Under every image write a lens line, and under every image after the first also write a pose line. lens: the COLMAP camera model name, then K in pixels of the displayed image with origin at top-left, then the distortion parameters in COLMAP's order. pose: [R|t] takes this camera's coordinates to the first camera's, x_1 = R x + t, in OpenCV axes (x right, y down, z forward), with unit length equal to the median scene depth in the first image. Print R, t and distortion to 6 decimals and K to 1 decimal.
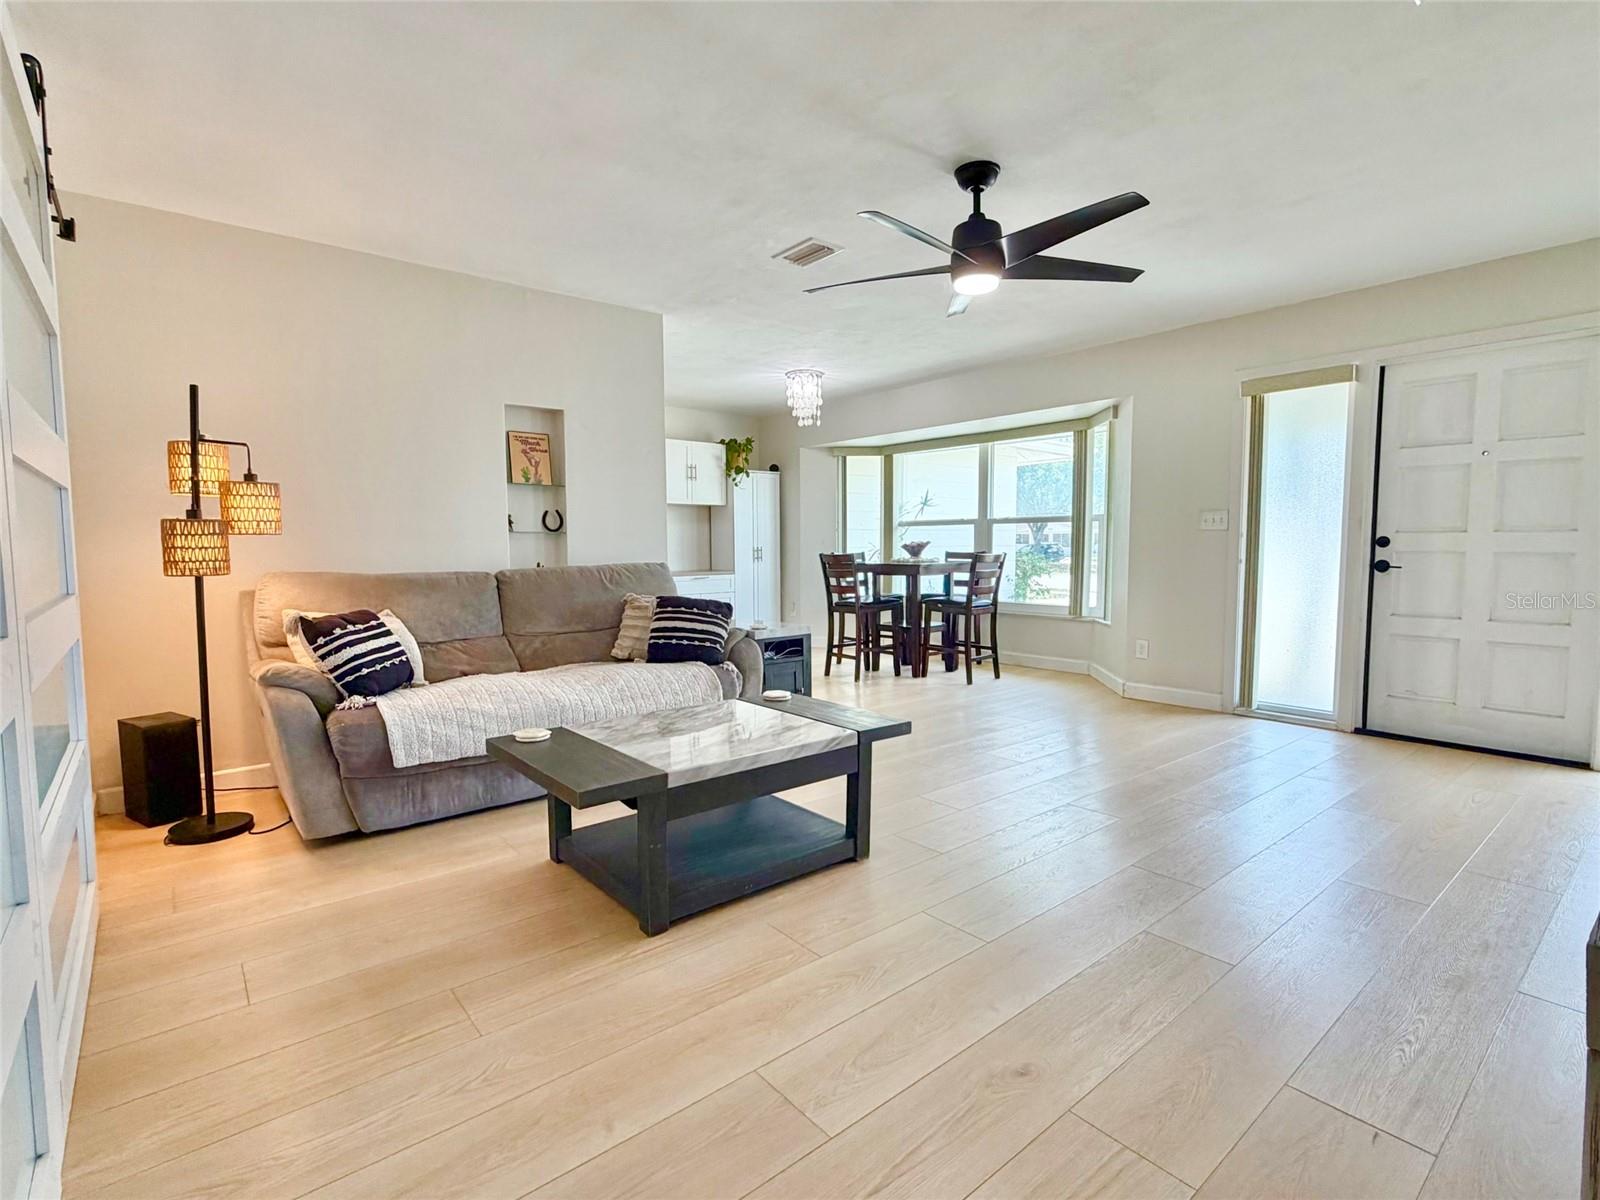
lens RADIAL K [[766.5, 0, 794.7], [0, 766.5, 606.4], [0, 0, 1]] dist [0.001646, -0.000515]
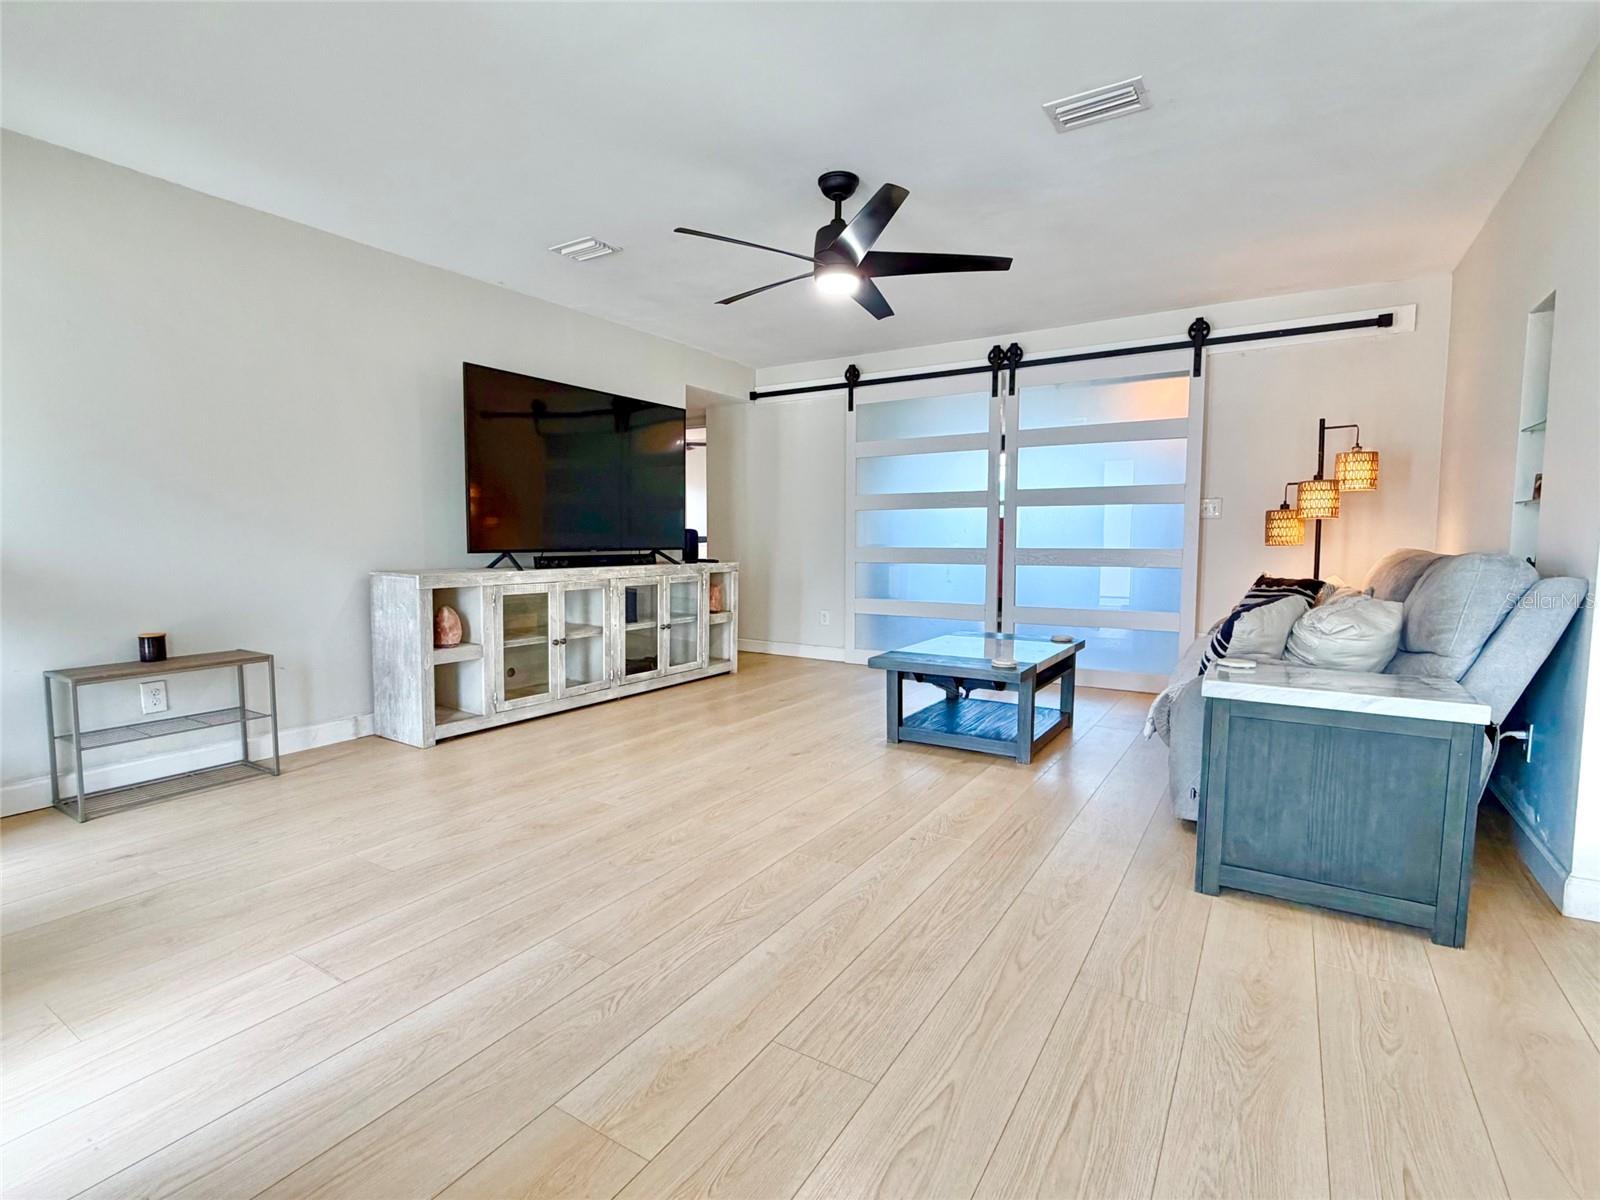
lens RADIAL K [[766.5, 0, 801.1], [0, 766.5, 602.7], [0, 0, 1]] dist [0.001646, -0.000515]
pose [[-0.948832, 0.031561, -0.314200, 0.440339], [-0.021493, 0.986231, 0.163972, -0.104787], [0.315049, 0.162335, -0.935089, 1.419638]]
